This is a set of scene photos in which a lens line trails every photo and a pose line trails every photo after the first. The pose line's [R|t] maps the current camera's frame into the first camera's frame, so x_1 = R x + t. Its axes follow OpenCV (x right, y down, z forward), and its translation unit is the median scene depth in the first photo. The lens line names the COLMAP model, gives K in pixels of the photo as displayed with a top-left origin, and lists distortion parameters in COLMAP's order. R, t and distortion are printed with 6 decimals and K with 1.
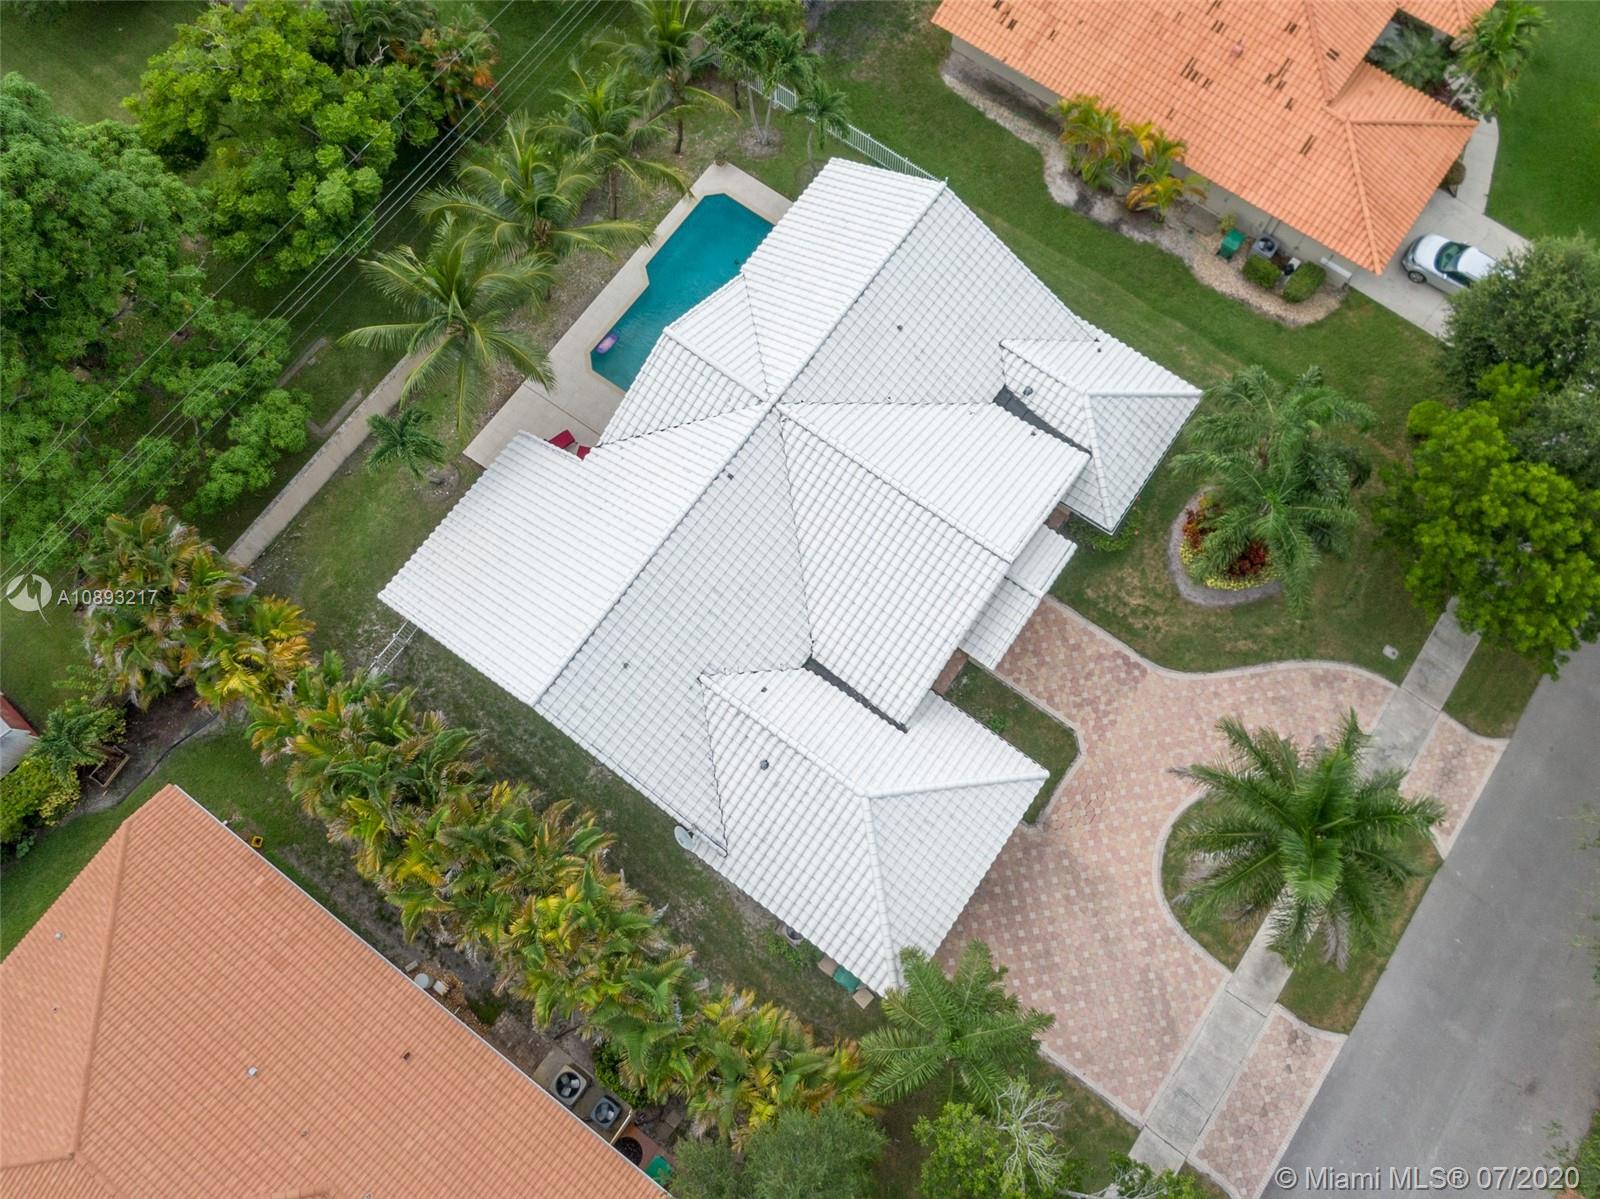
lens RADIAL K [[1299.9, 0, 792.5], [0, 1299.9, 521.0], [0, 0, 1]] dist [0.014284, -0.030033]
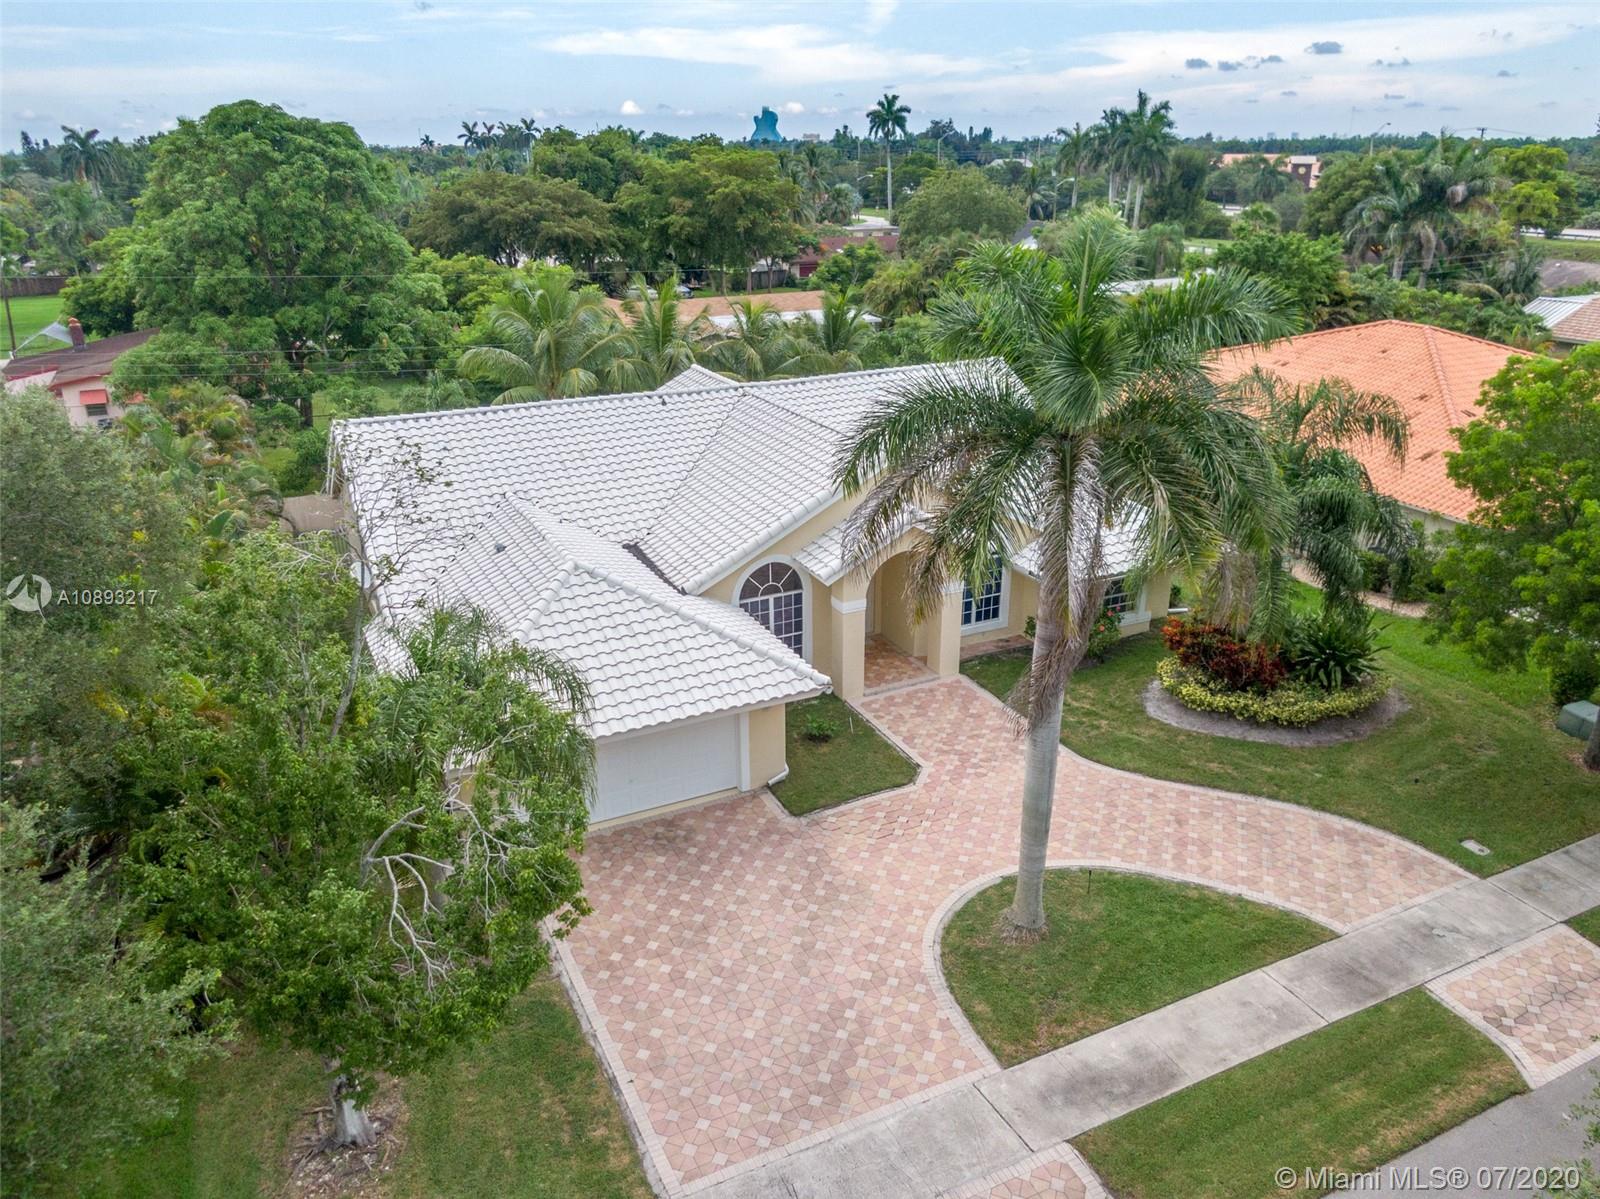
lens RADIAL K [[1161.0, 0, 797.9], [0, 1161.0, 601.9], [0, 0, 1]] dist [0.000630, -0.004575]
pose [[0.882577, 0.175708, -0.436101, 0.406626], [-0.444591, 0.613649, -0.652514, 0.528503], [0.152961, 0.769780, 0.619711, 0.549596]]
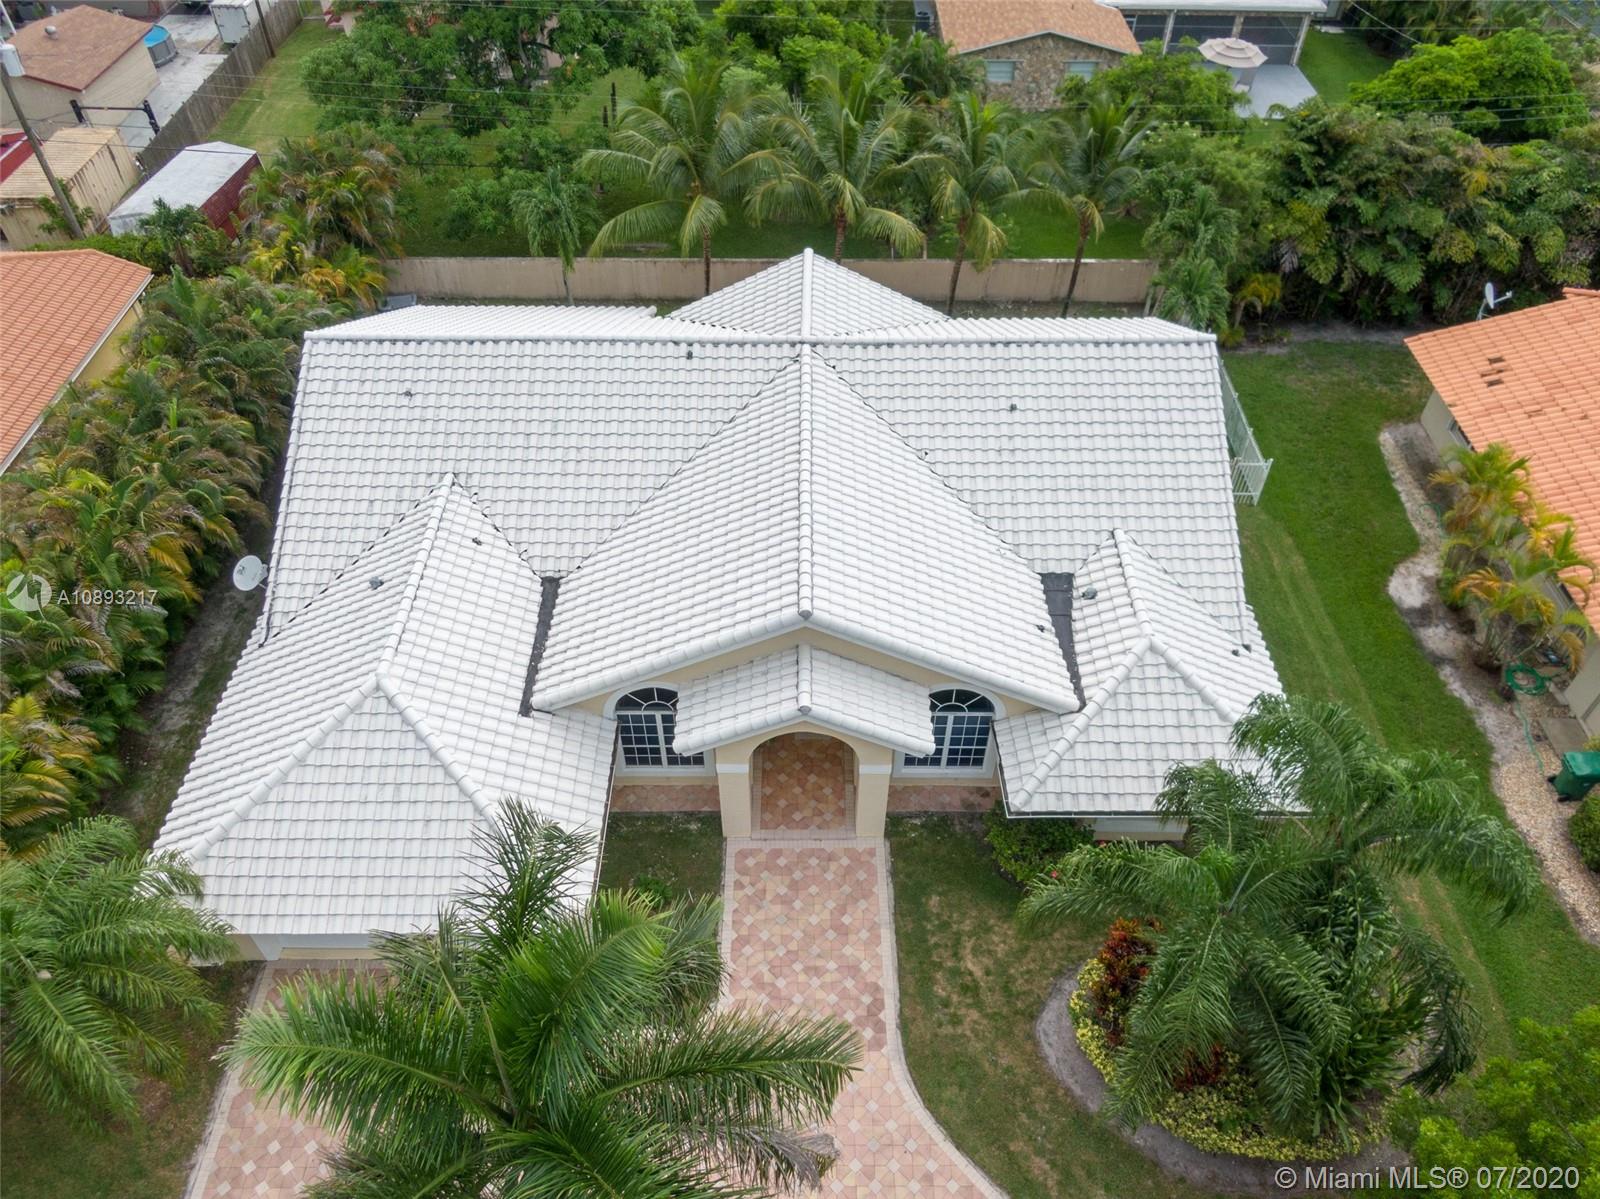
lens RADIAL K [[1136.2, 0, 799.6], [0, 1136.2, 608.8], [0, 0, 1]] dist [-0.003783, -0.006834]
pose [[0.582874, 0.590819, -0.557845, 0.416350], [-0.769419, 0.622038, -0.145133, 0.097651], [0.261253, 0.513811, 0.817157, 0.504078]]
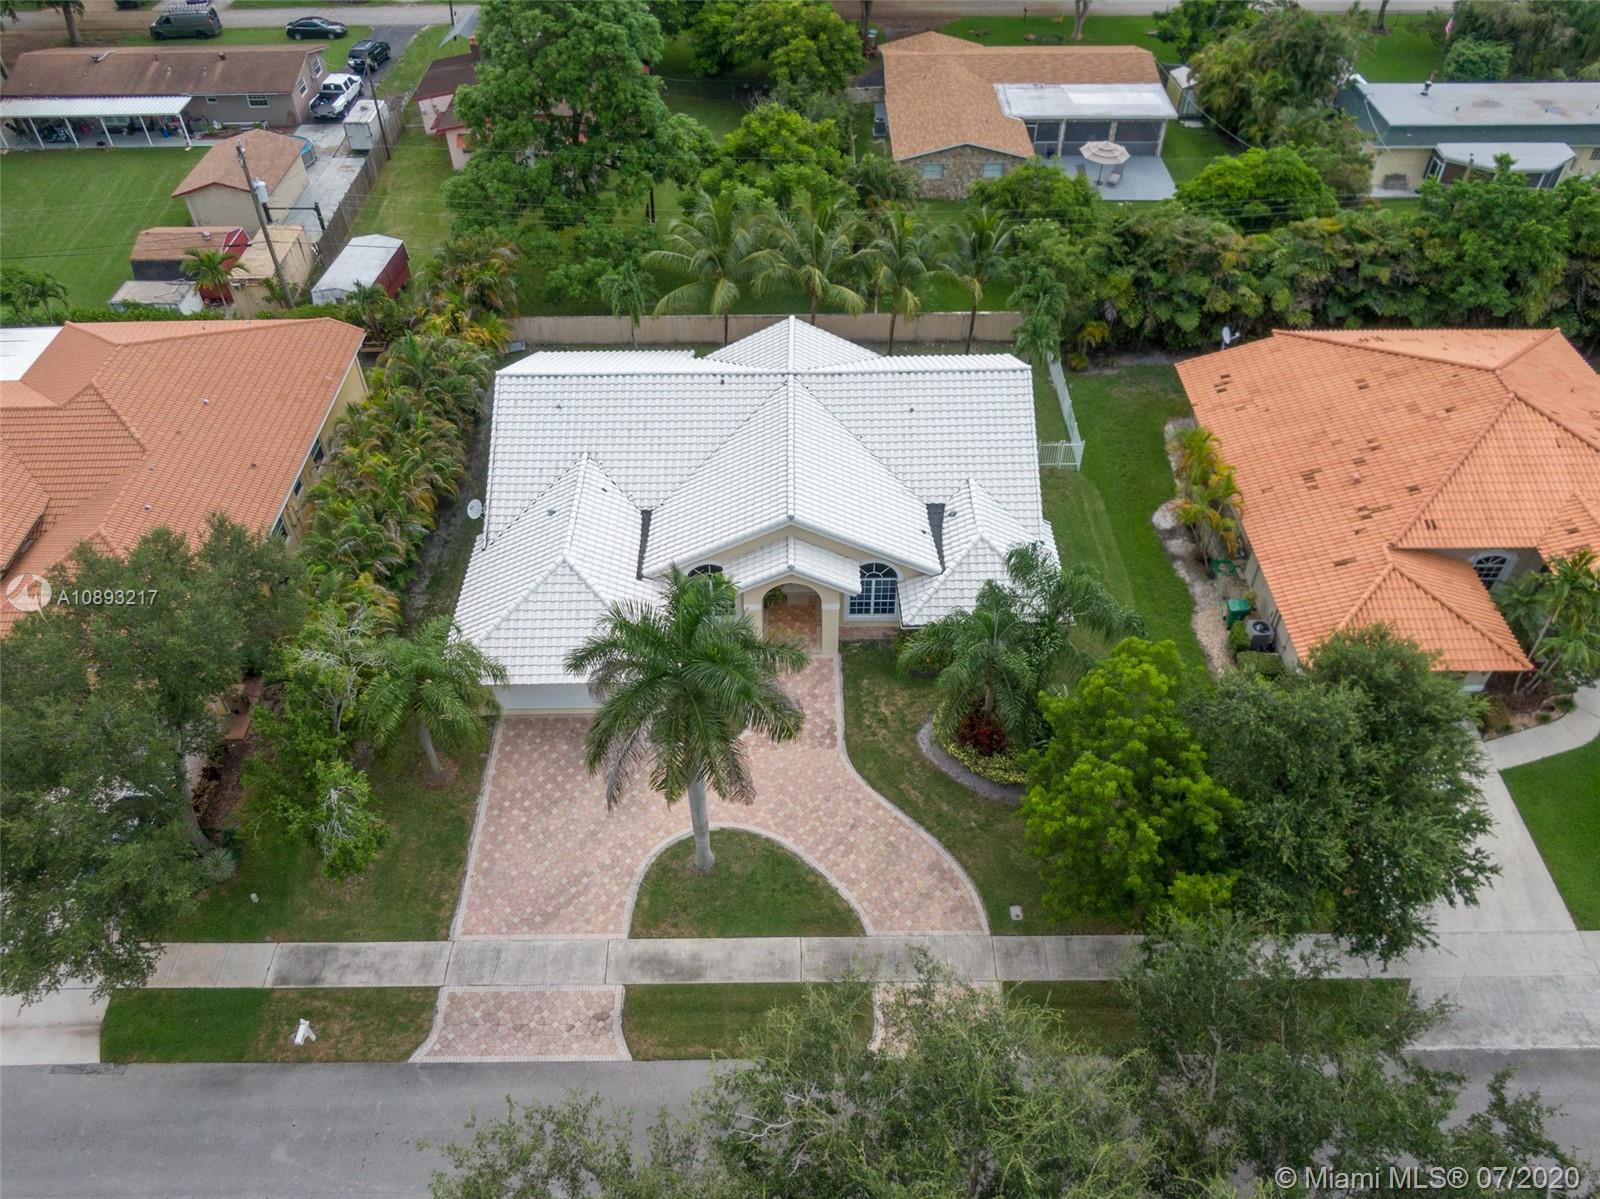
lens RADIAL K [[1163.0, 0, 799.9], [0, 1163.0, 615.7], [0, 0, 1]] dist [0.030689, -0.067062]
pose [[0.591775, 0.572466, -0.567526, 0.734784], [-0.760006, 0.630893, -0.156094, 0.218818], [0.268690, 0.523695, 0.808424, 0.181992]]
